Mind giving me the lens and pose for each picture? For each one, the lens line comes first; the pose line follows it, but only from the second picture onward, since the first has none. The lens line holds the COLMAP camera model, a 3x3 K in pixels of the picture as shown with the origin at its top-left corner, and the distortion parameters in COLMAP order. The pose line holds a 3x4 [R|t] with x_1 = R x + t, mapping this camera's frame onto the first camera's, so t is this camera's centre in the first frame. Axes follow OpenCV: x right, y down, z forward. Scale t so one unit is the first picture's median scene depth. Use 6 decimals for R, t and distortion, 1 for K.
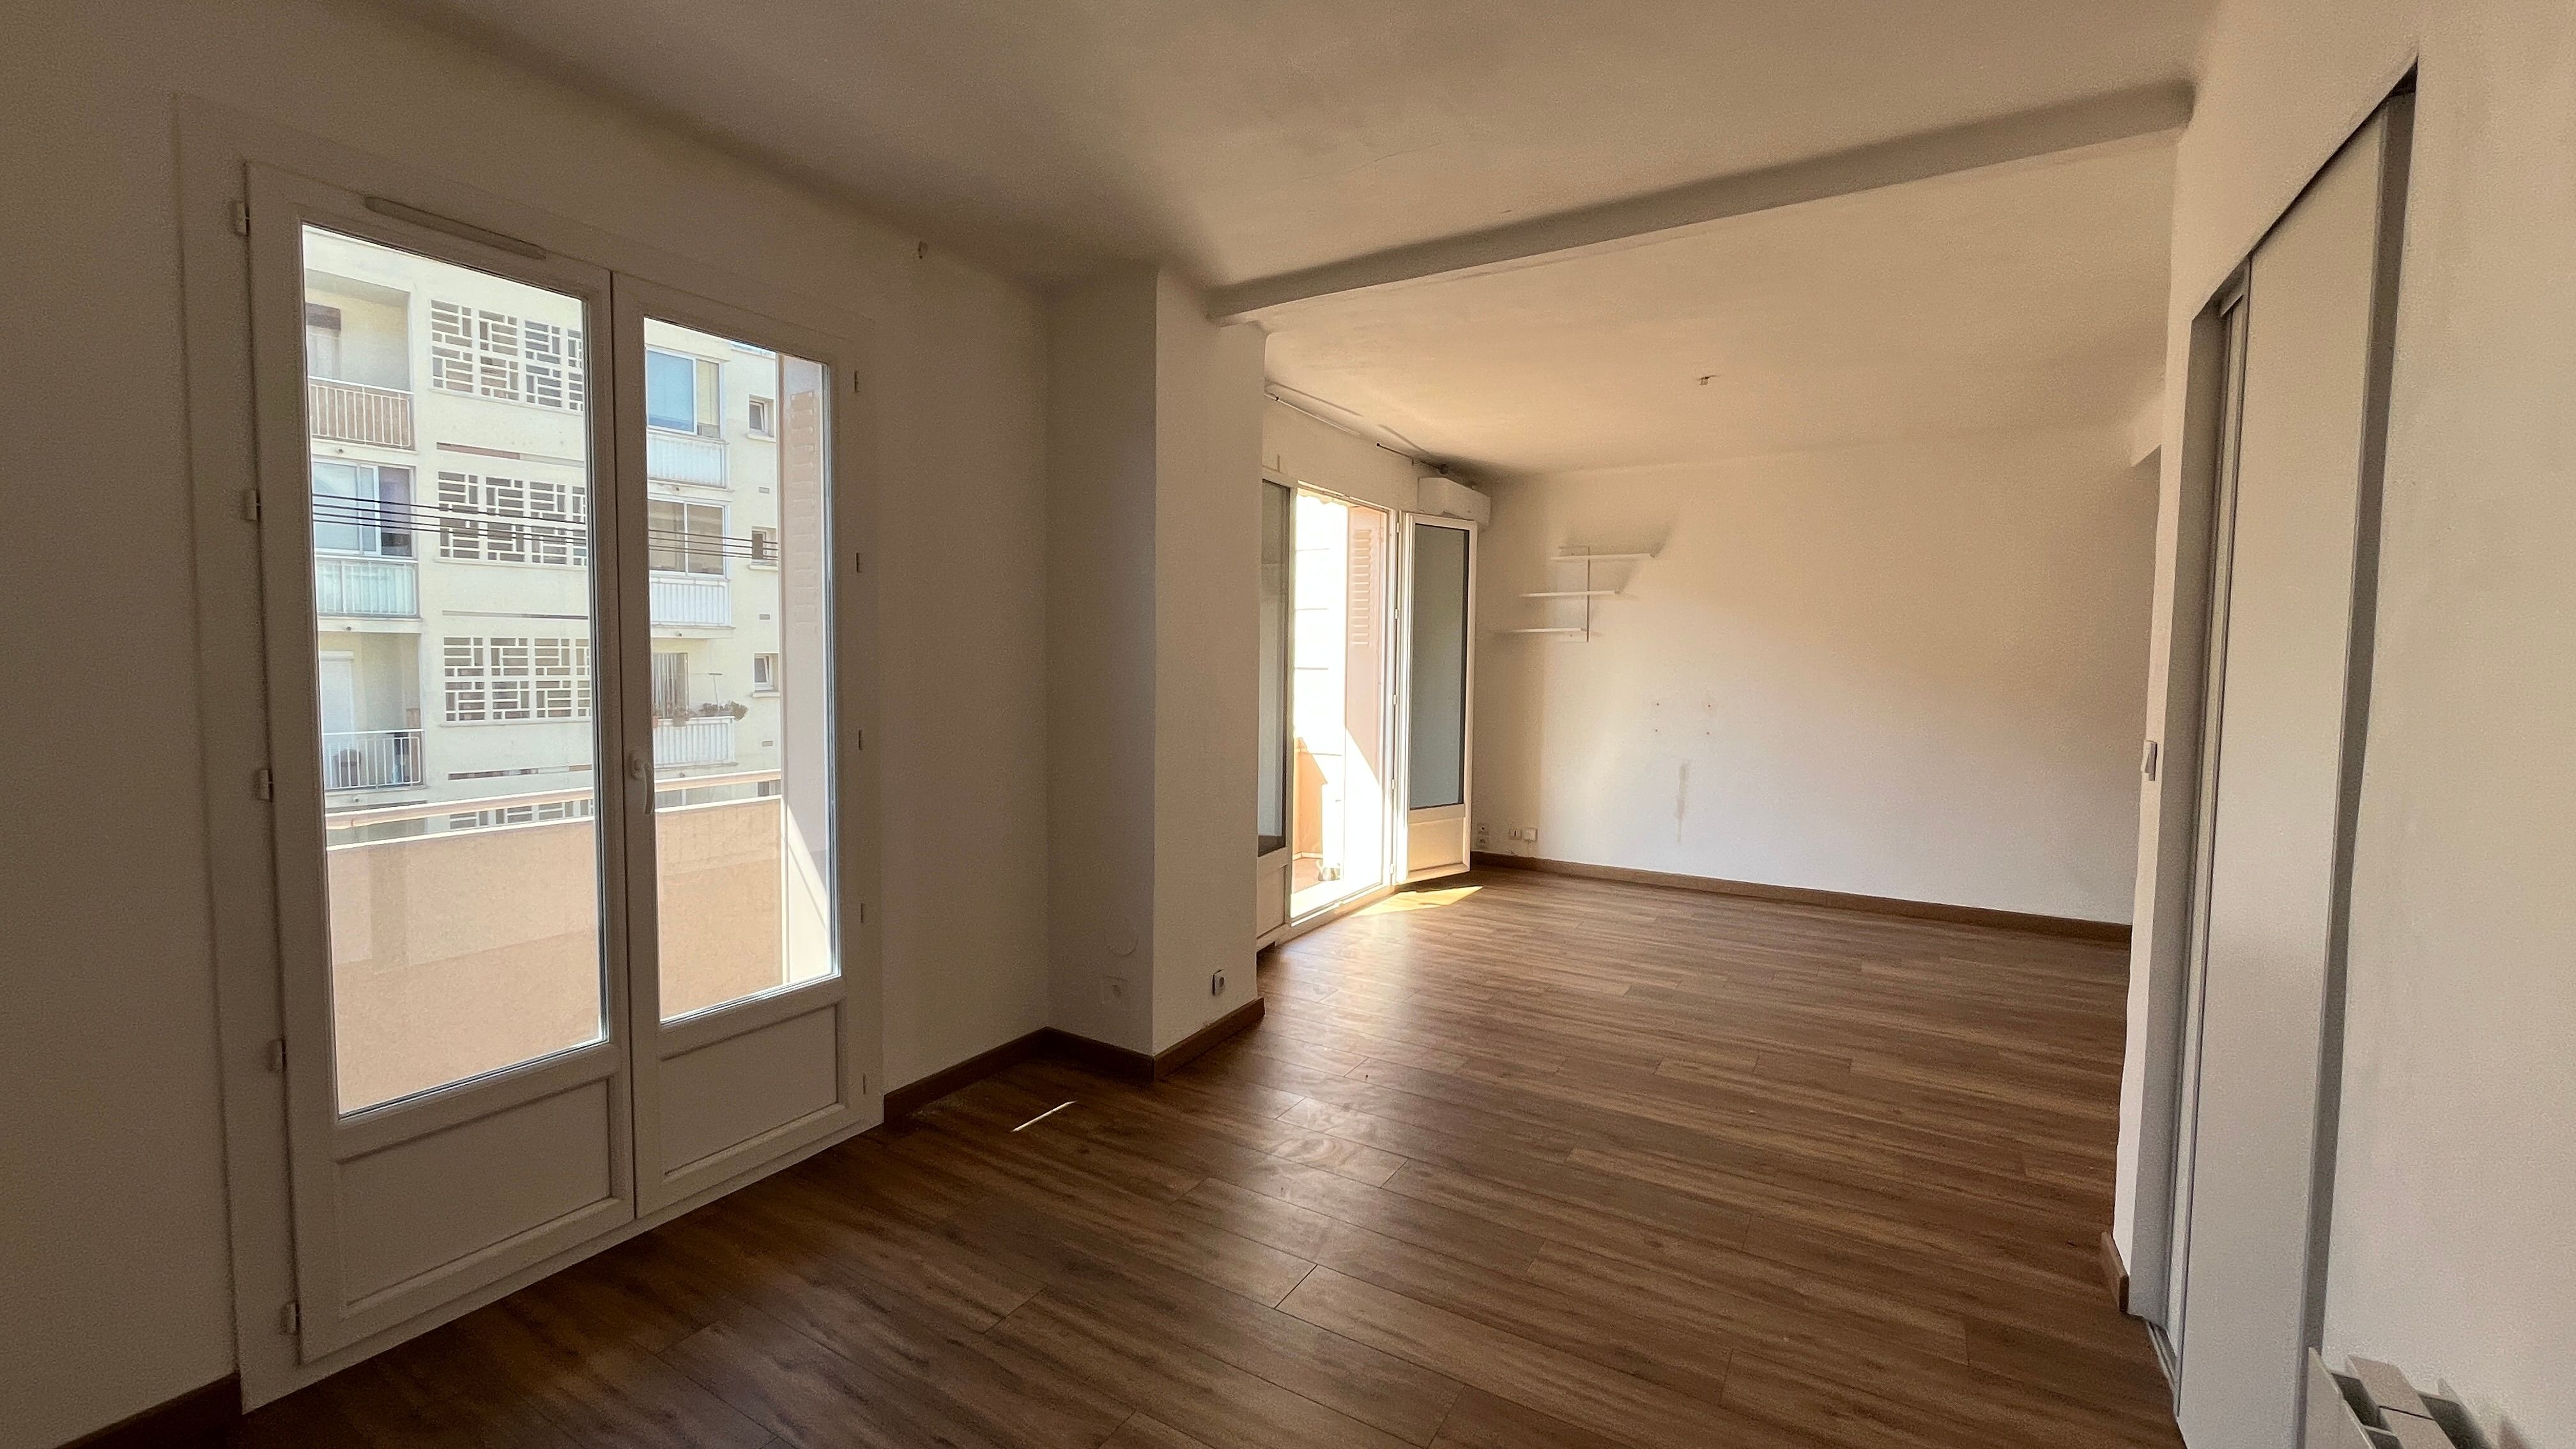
lens RADIAL K [[1038.4, 0, 1276.5], [0, 1038.4, 712.2], [0, 0, 1]] dist [0.001377, -0.000385]
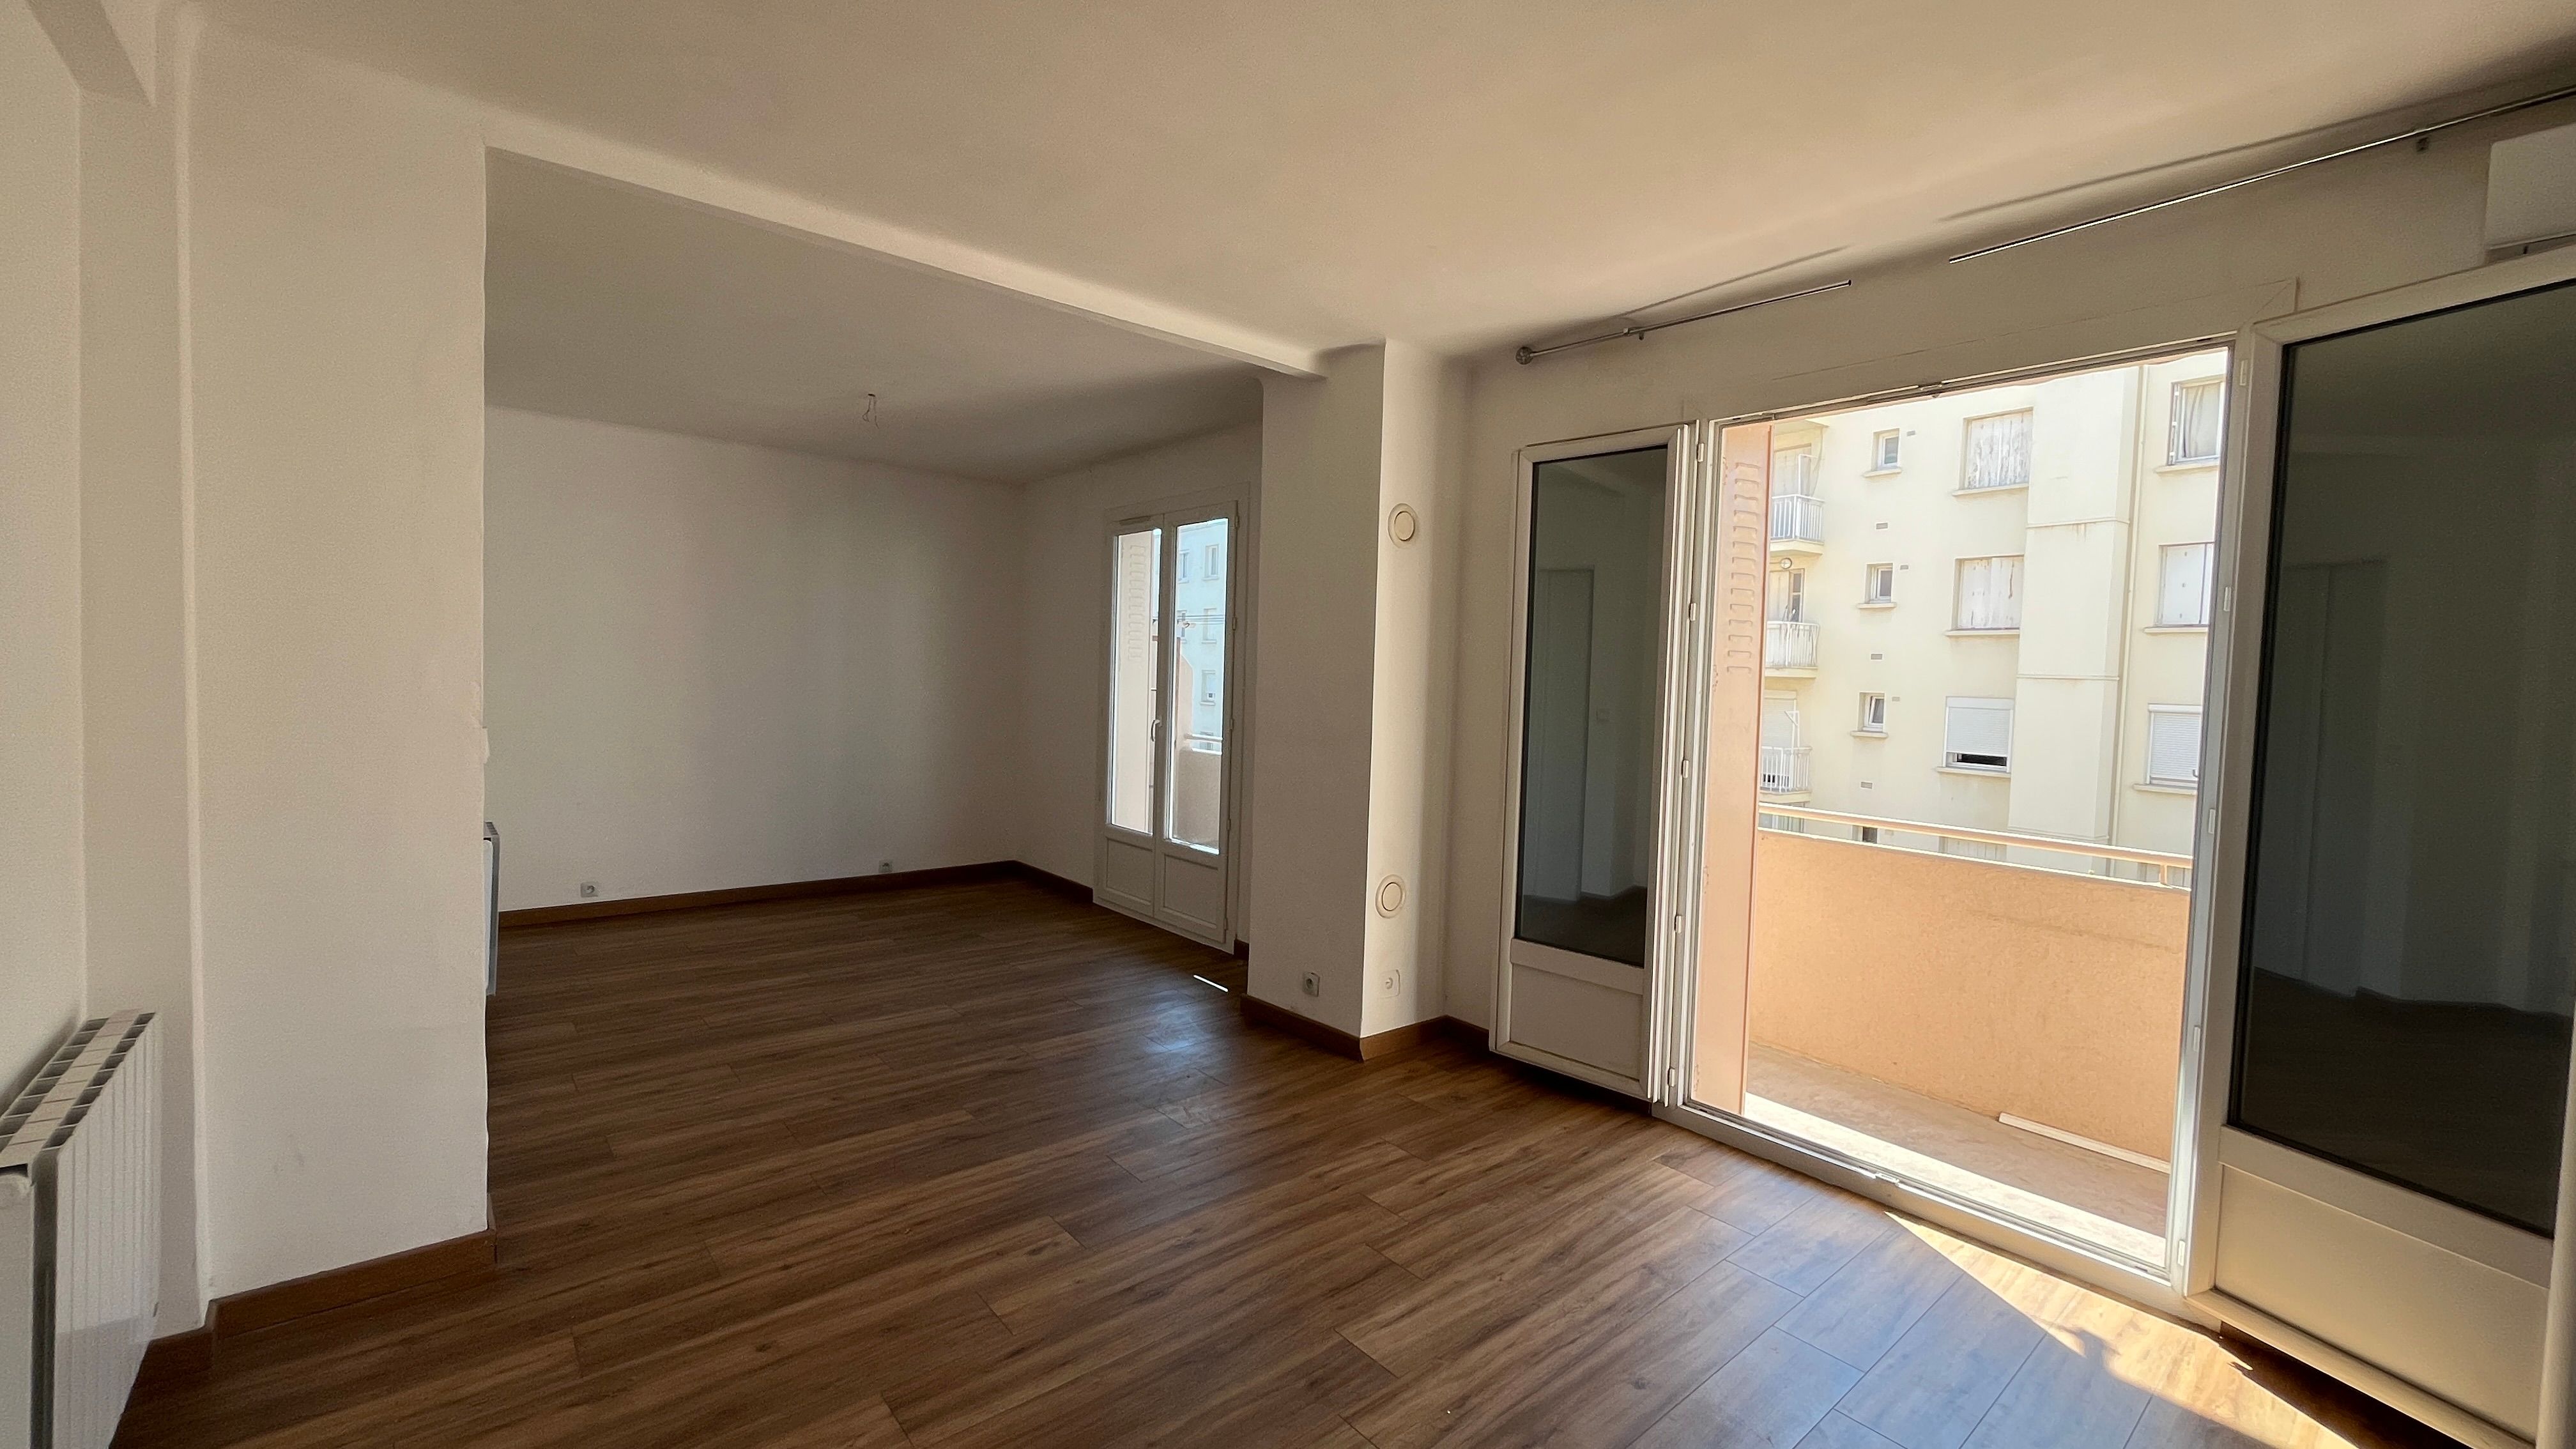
lens RADIAL K [[1038.4, 0, 1287.7], [0, 1038.4, 705.8], [0, 0, 1]] dist [0.001377, -0.000385]
pose [[-0.323471, 0.017681, -0.946073, 1.016582], [-0.082048, 0.995536, 0.046658, -0.077945], [0.942674, 0.092716, -0.320576, 1.363282]]
